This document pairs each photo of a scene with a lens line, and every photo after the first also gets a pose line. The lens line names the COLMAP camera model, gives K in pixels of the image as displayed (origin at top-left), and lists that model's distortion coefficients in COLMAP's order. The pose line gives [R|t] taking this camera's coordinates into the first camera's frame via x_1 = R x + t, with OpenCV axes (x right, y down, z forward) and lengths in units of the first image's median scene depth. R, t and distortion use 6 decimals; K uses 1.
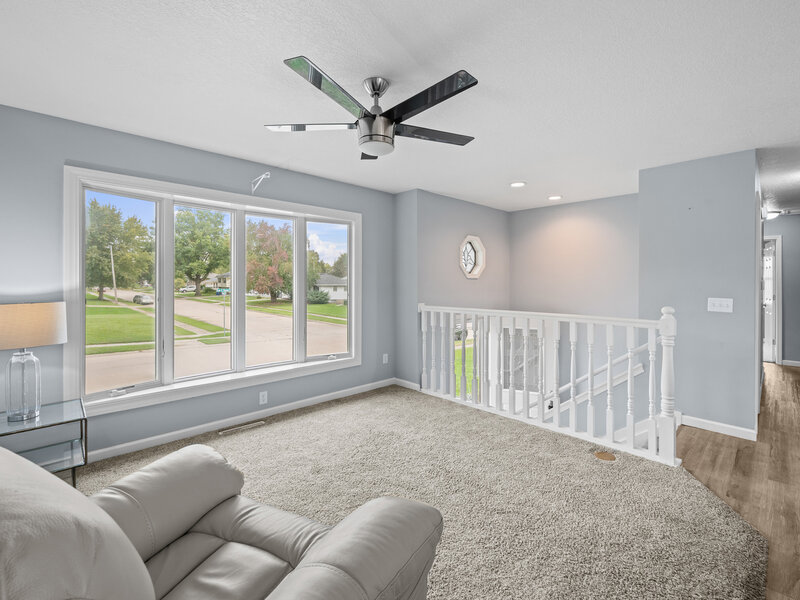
lens RADIAL K [[362.9, 0, 399.1], [0, 362.9, 297.1], [0, 0, 1]] dist [0.000312, -0.000414]
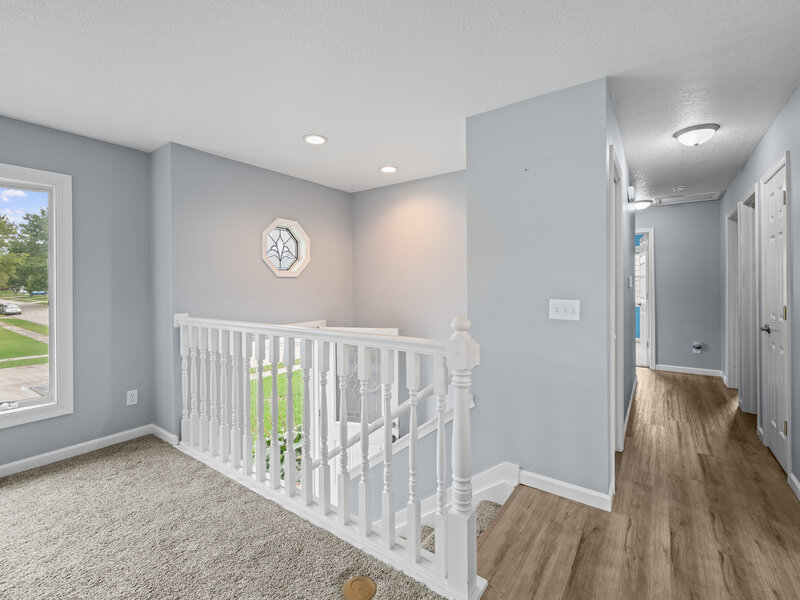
lens RADIAL K [[357.6, 0, 385.9], [0, 357.6, 303.1], [0, 0, 1]] dist [-0.001063, 0.000080]
pose [[0.988127, -0.019180, 0.152437, 0.342579], [0.017775, 0.999786, 0.010576, -0.002746], [-0.152607, -0.007741, 0.988257, 0.294591]]
